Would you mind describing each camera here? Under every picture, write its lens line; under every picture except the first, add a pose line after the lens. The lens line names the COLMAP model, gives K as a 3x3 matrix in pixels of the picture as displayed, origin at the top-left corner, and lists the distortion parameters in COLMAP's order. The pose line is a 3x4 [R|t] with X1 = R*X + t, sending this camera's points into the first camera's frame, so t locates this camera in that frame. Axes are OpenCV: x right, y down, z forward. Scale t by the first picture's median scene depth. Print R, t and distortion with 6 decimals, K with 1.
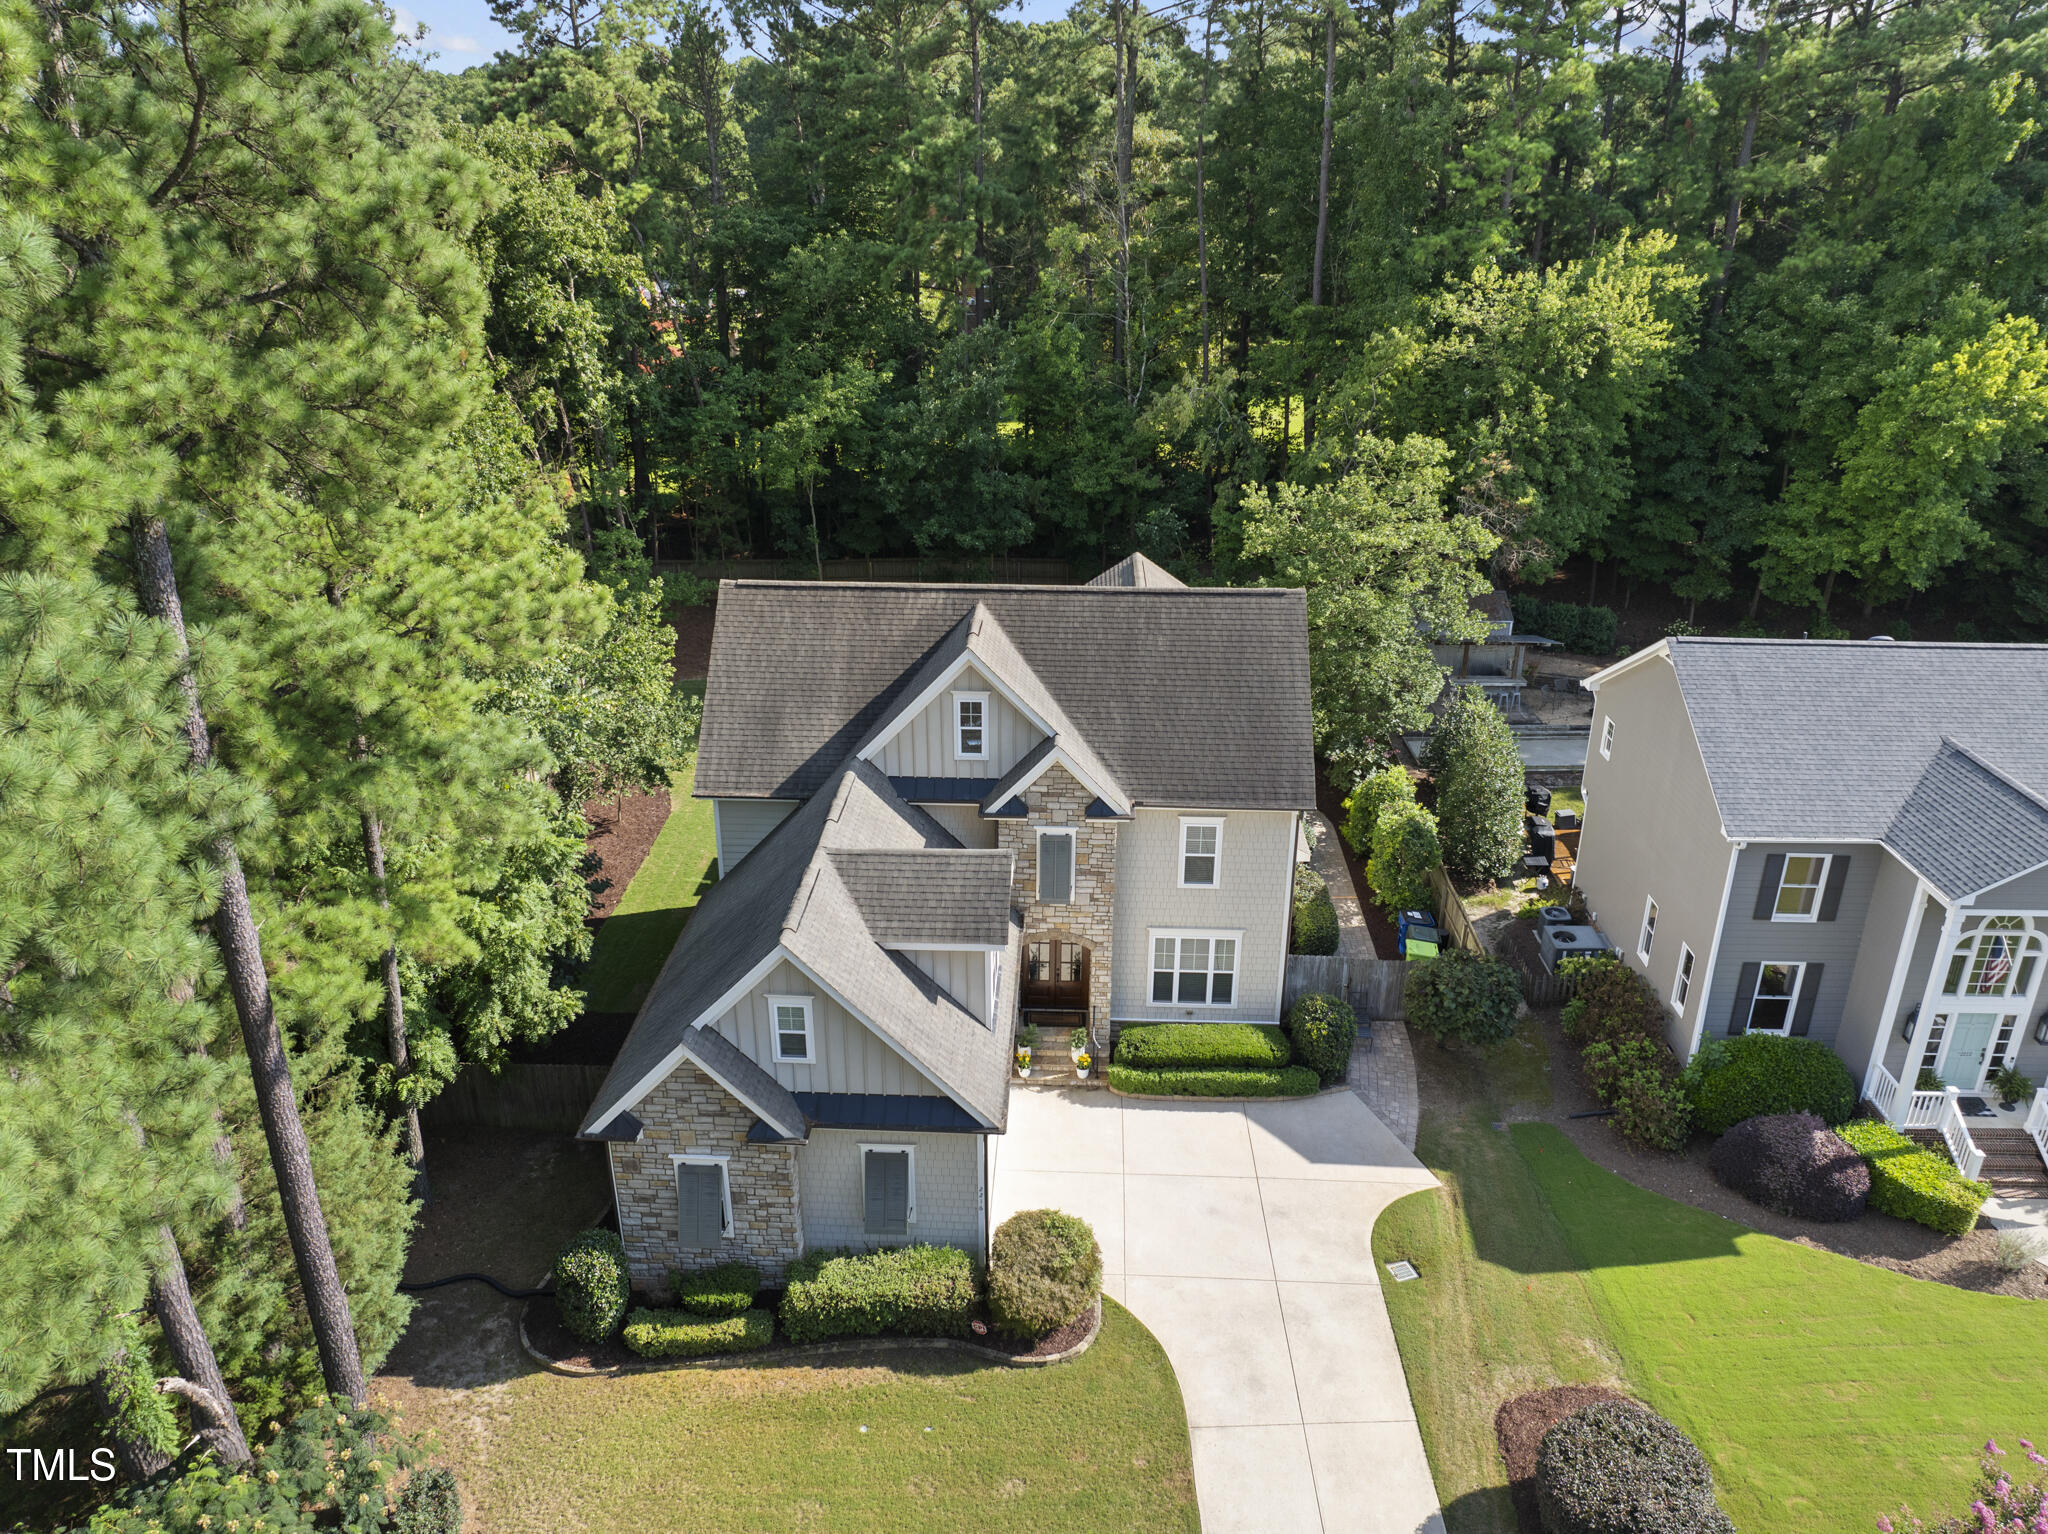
lens RADIAL K [[1438.0, 0, 1027.5], [0, 1438.0, 769.7], [0, 0, 1]] dist [-0.040733, 0.001915]
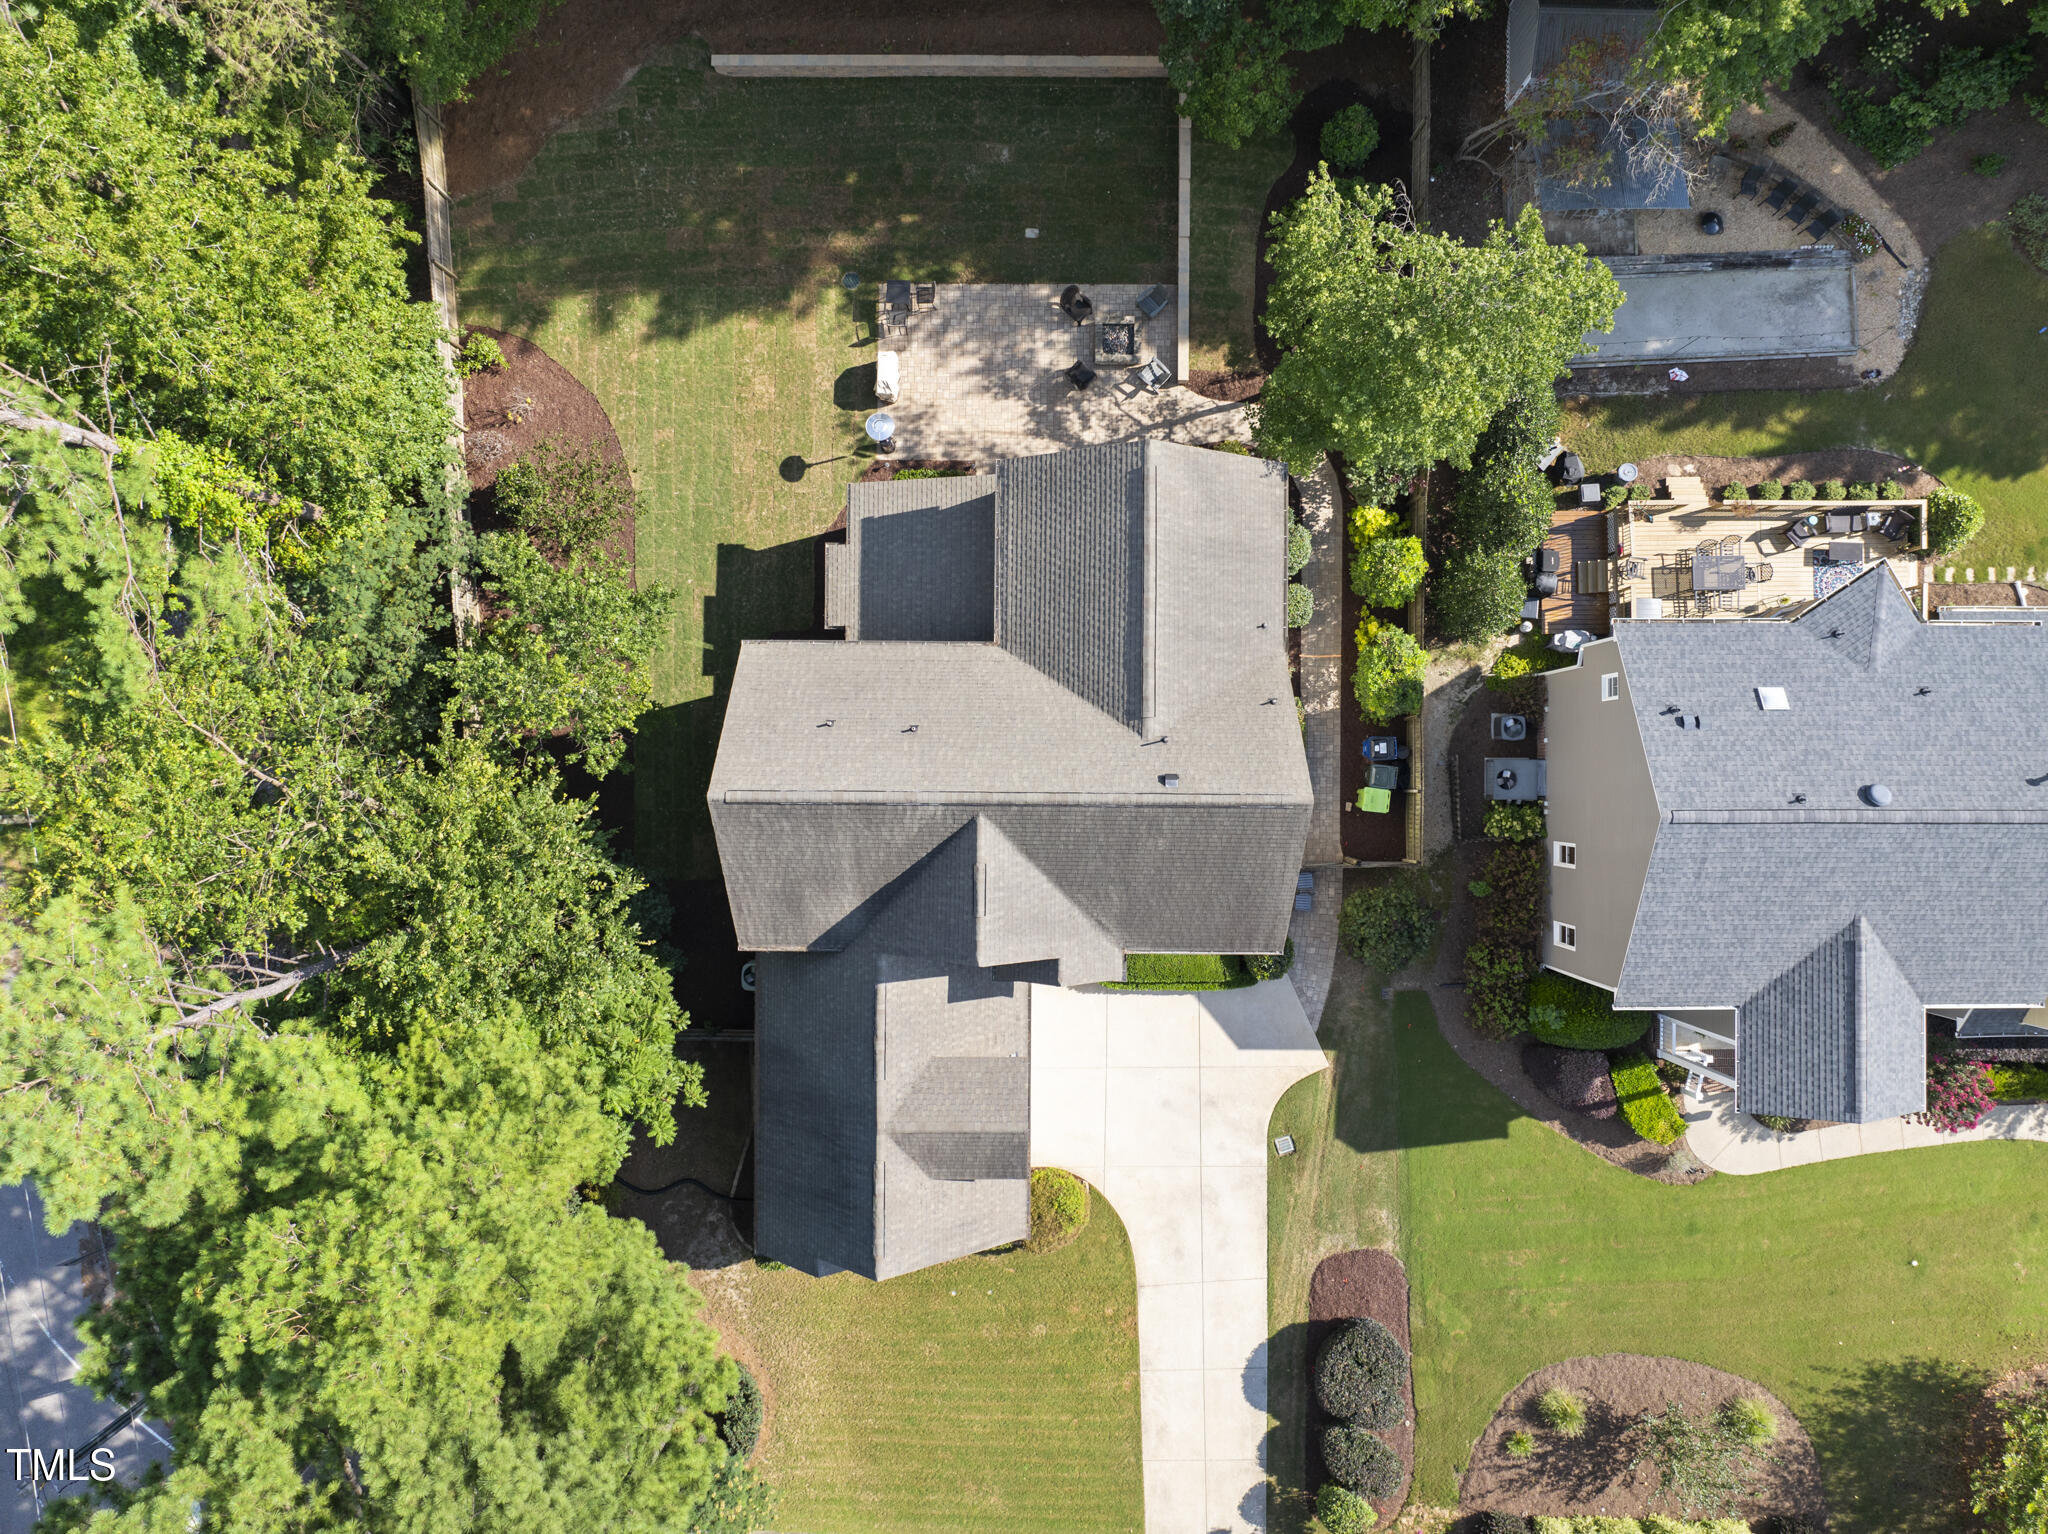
lens RADIAL K [[1438.0, 0, 1023.7], [0, 1438.0, 767.1], [0, 0, 1]] dist [-0.040733, 0.001915]
pose [[0.999290, -0.037409, -0.004376, 0.003123], [0.019150, 0.404599, 0.914294, -1.118394], [-0.032433, -0.913729, 0.405028, 0.686522]]
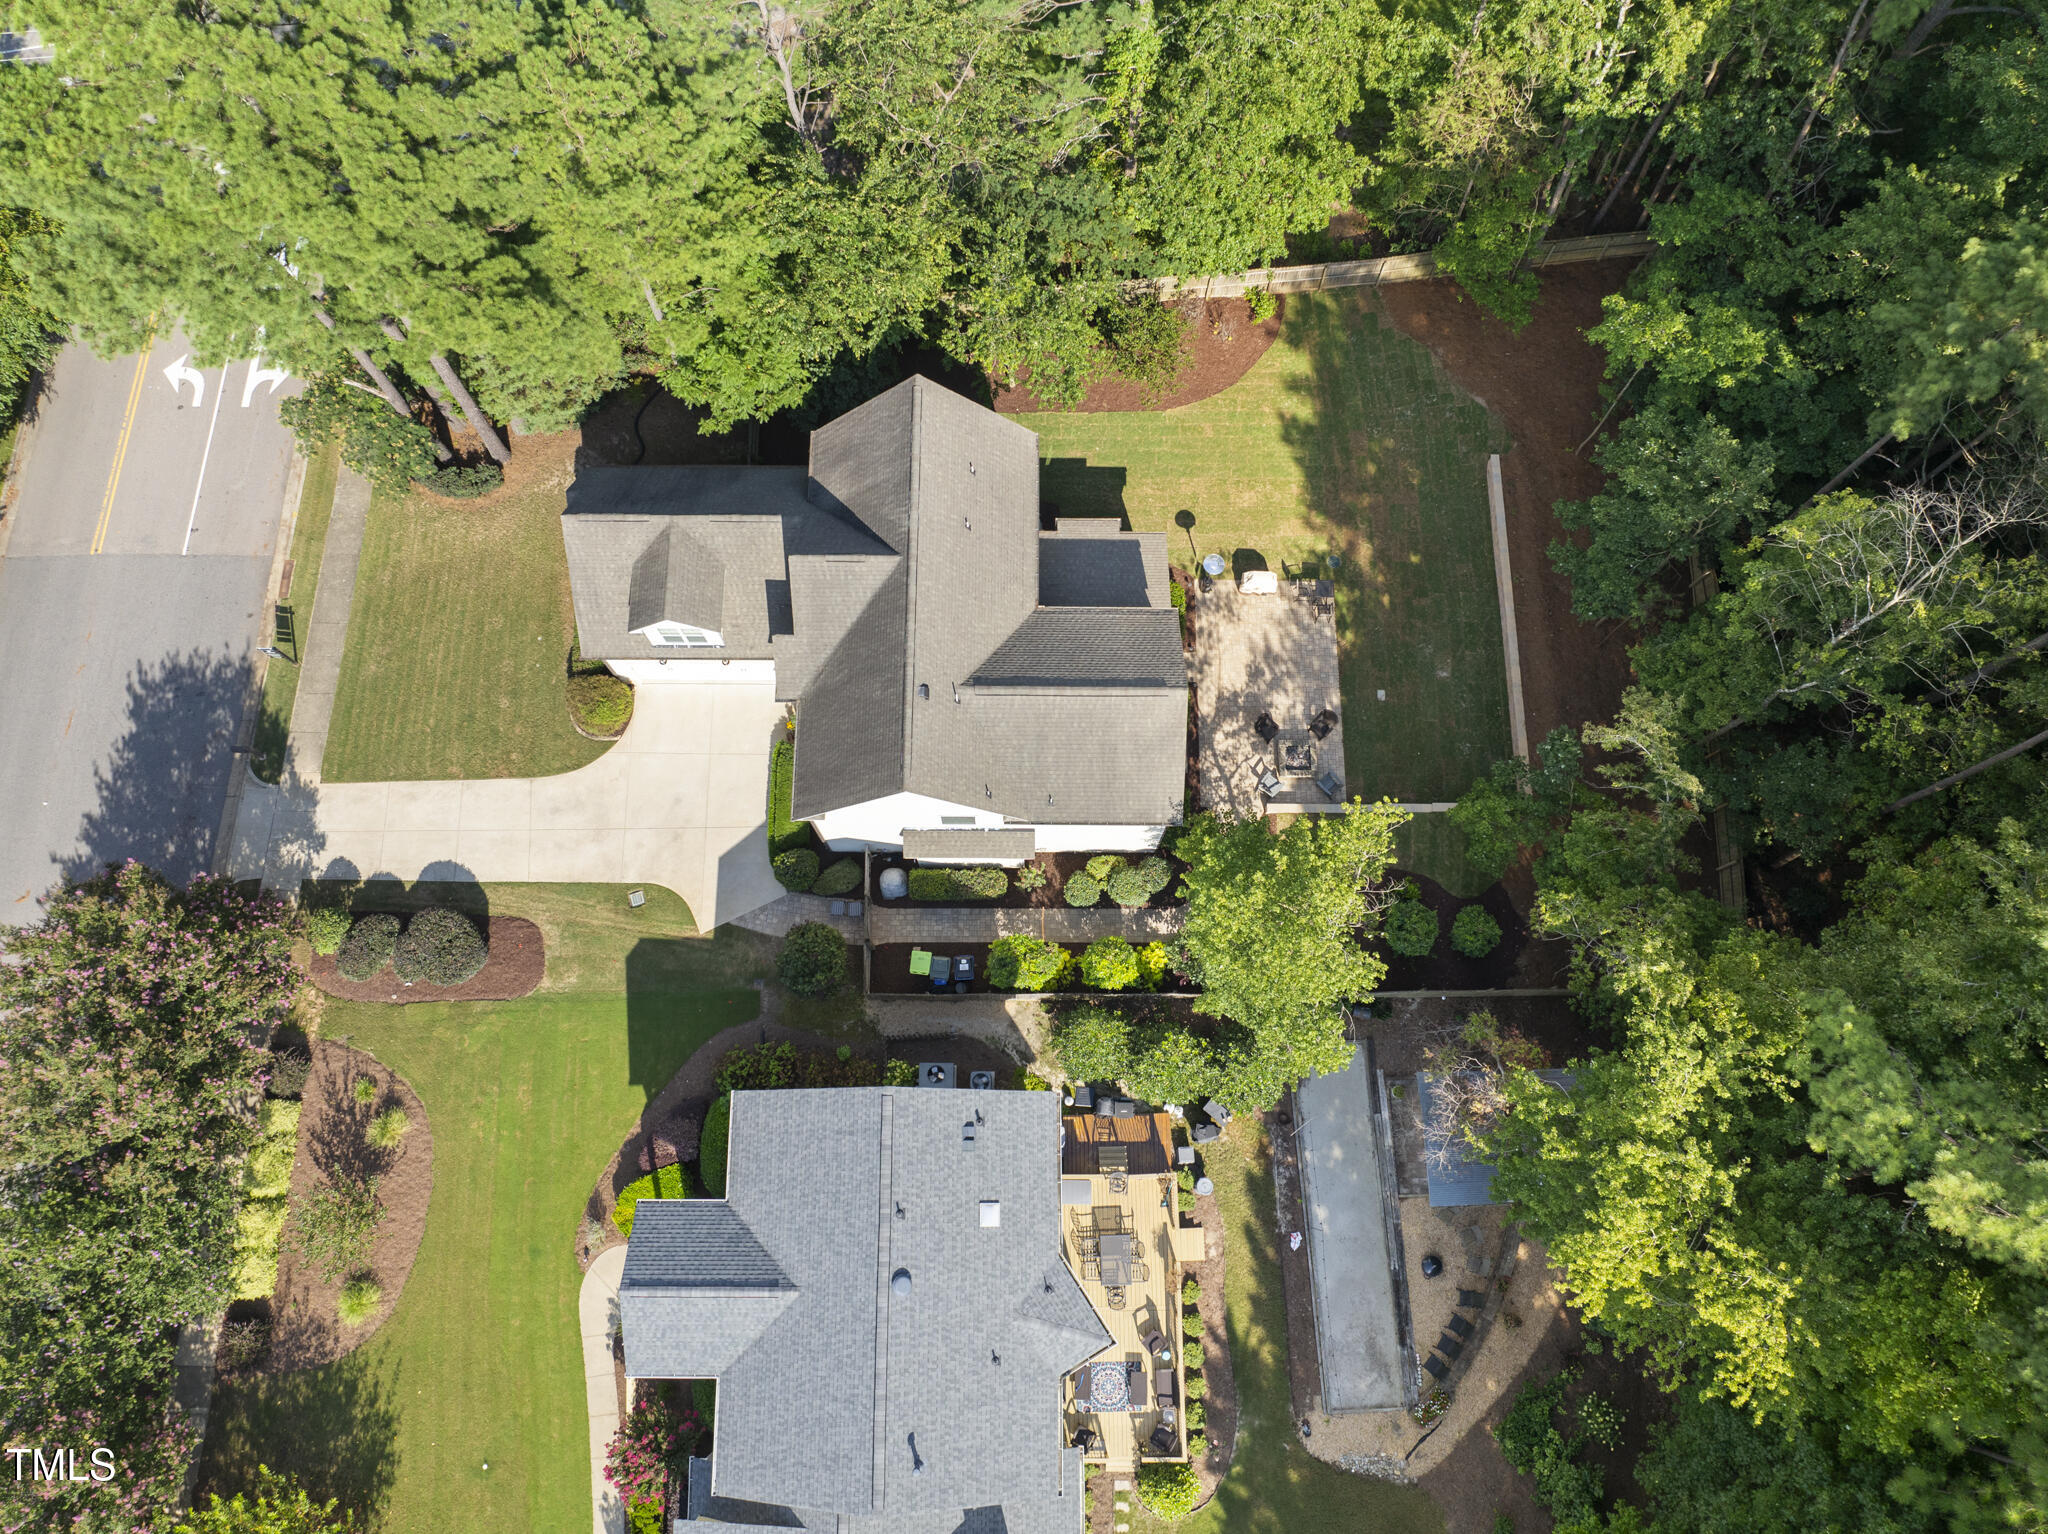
lens RADIAL K [[1438.0, 0, 1023.6], [0, 1438.0, 759.8], [0, 0, 1]] dist [-0.040733, 0.001915]
pose [[0.038566, 0.960121, -0.276911, 0.566994], [-0.397108, 0.269021, 0.877459, -1.388161], [0.916961, 0.076124, 0.391646, 0.651983]]
